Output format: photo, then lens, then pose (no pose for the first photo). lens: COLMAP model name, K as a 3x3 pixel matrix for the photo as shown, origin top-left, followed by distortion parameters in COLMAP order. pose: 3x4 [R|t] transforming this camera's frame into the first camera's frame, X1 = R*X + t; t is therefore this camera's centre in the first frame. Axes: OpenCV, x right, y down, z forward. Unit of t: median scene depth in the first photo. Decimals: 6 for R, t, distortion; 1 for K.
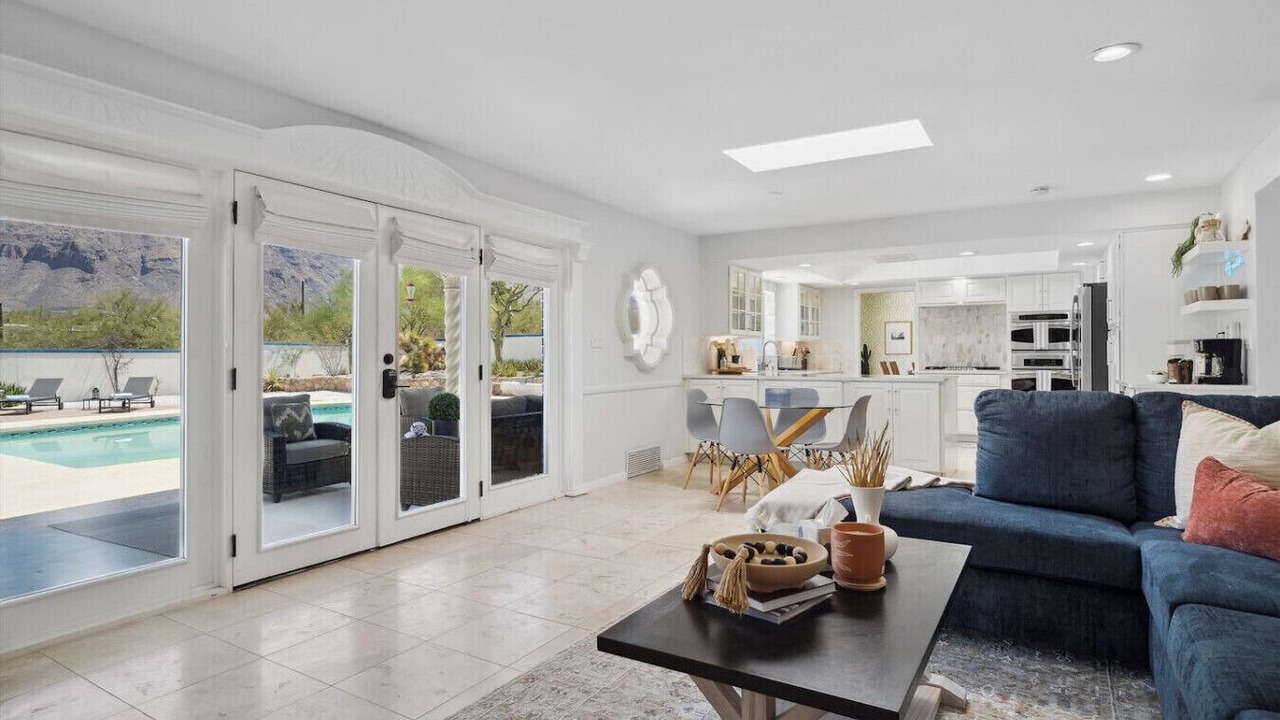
lens RADIAL K [[683.4, 0, 635.3], [0, 683.4, 354.5], [0, 0, 1]] dist [0.003296, 0.001324]
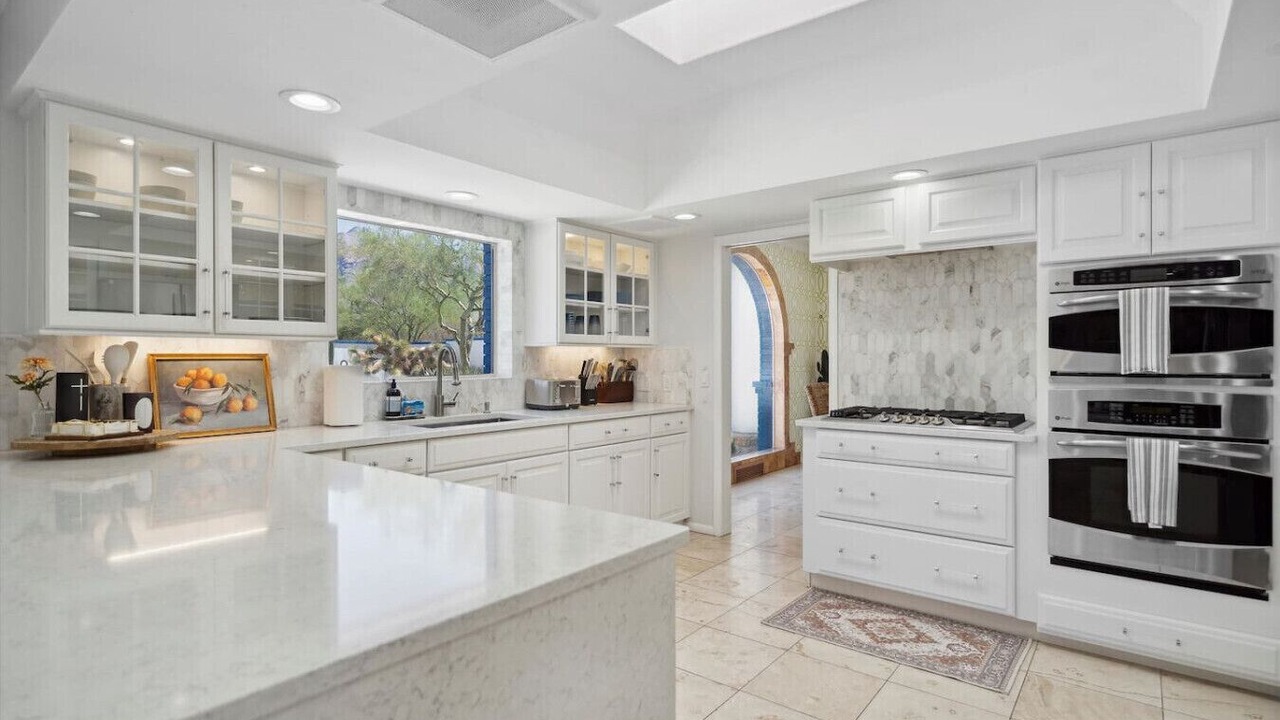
lens RADIAL K [[640.4, 0, 637.8], [0, 640.4, 362.3], [0, 0, 1]] dist [0.001203, 0.000721]
pose [[0.992622, 0.001811, -0.121239, 0.382792], [-0.000596, 0.999949, 0.010051, -0.015235], [0.121251, -0.009905, 0.992573, 0.654454]]
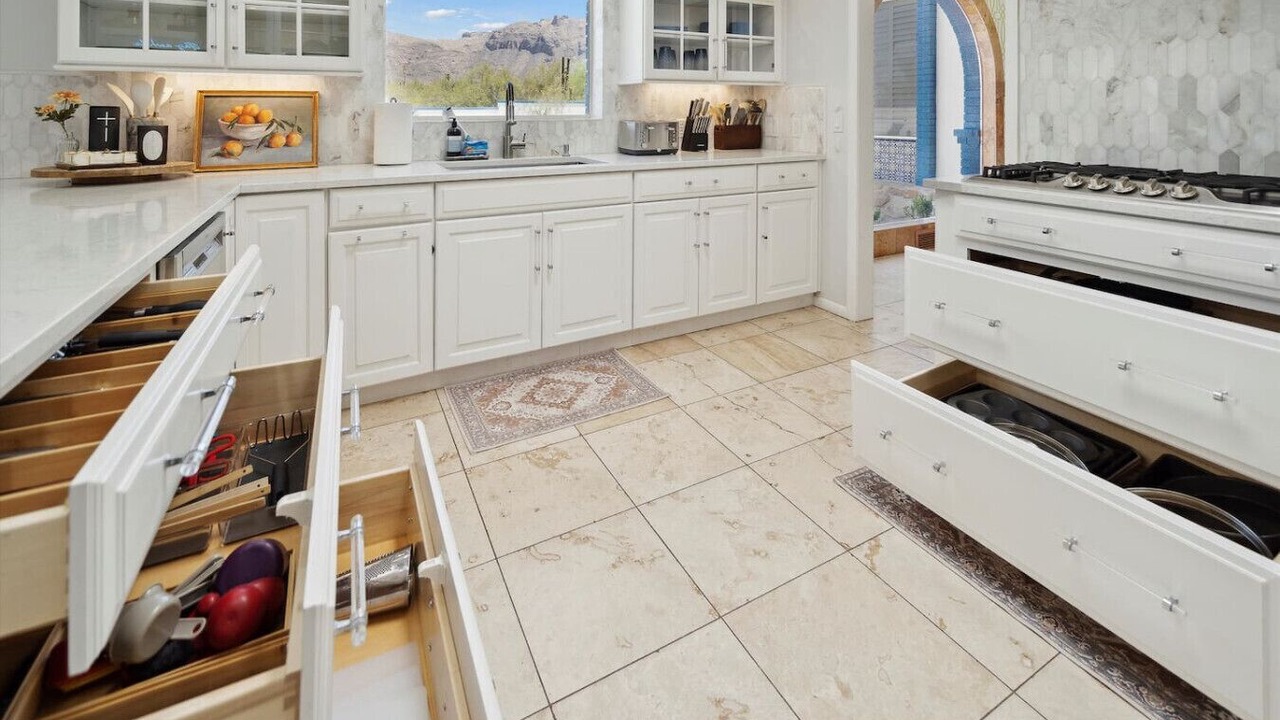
lens RADIAL K [[569.3, 0, 633.8], [0, 569.3, 108.1], [0, 0, 1]] dist [0.001692, 0.000354]
pose [[0.857596, -0.005720, -0.514293, 0.452514], [0.005729, 0.999982, -0.001569, -0.005390], [0.514293, -0.001601, 0.857613, 0.794685]]
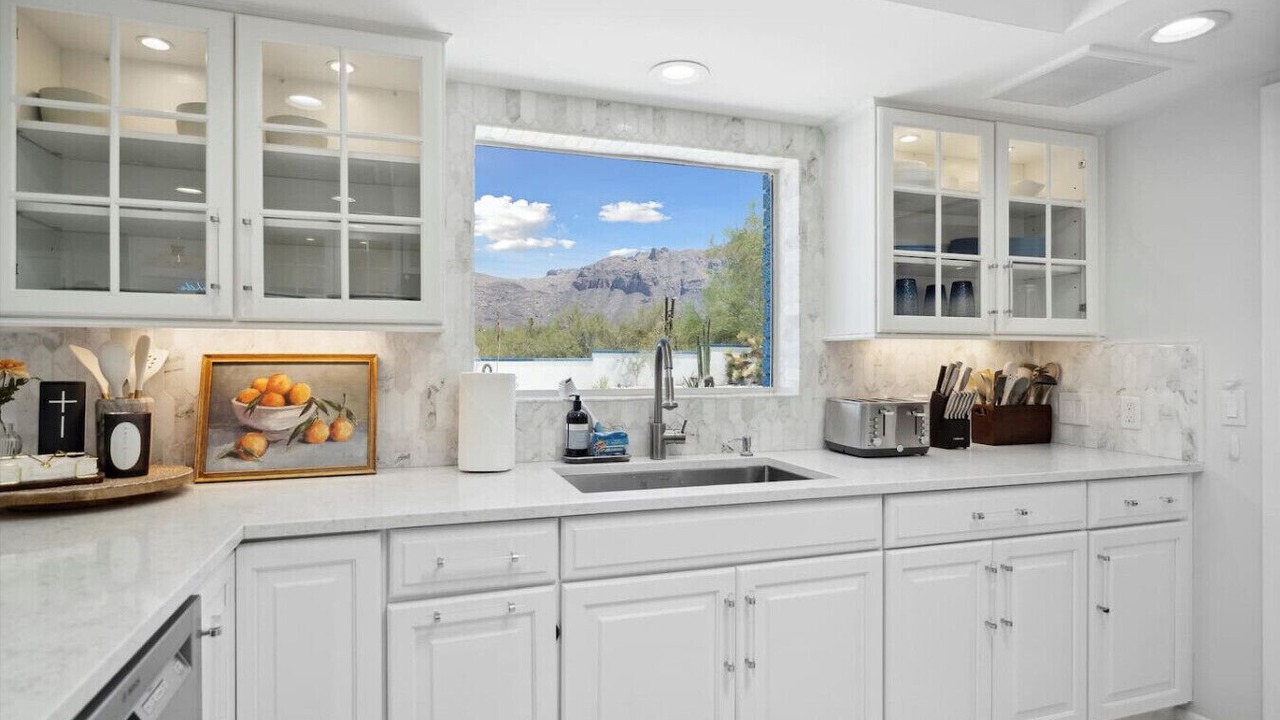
lens RADIAL K [[683.4, 0, 635.3], [0, 683.4, 354.5], [0, 0, 1]] dist [0.003296, 0.001324]
pose [[0.763124, -0.005647, -0.646227, 0.368364], [0.000856, 0.999970, -0.007727, -0.014133], [0.646251, 0.005343, 0.763106, 0.848556]]
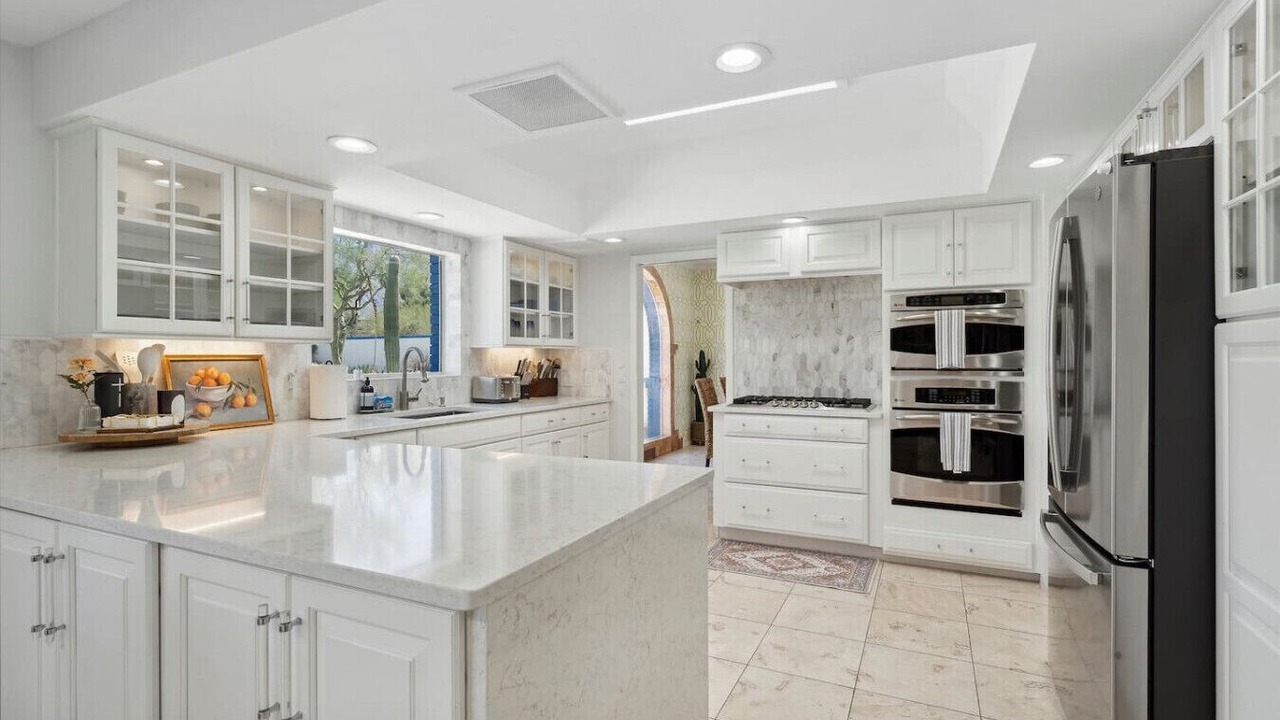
lens RADIAL K [[610.2, 0, 640.0], [0, 610.2, 360.0], [0, 0, 1]] dist [0.000066, 0.000057]
pose [[0.994708, -0.000769, 0.102744, 0.328598], [-0.000068, 0.999967, 0.008139, -0.016084], [-0.102747, -0.008103, 0.994675, 0.588523]]
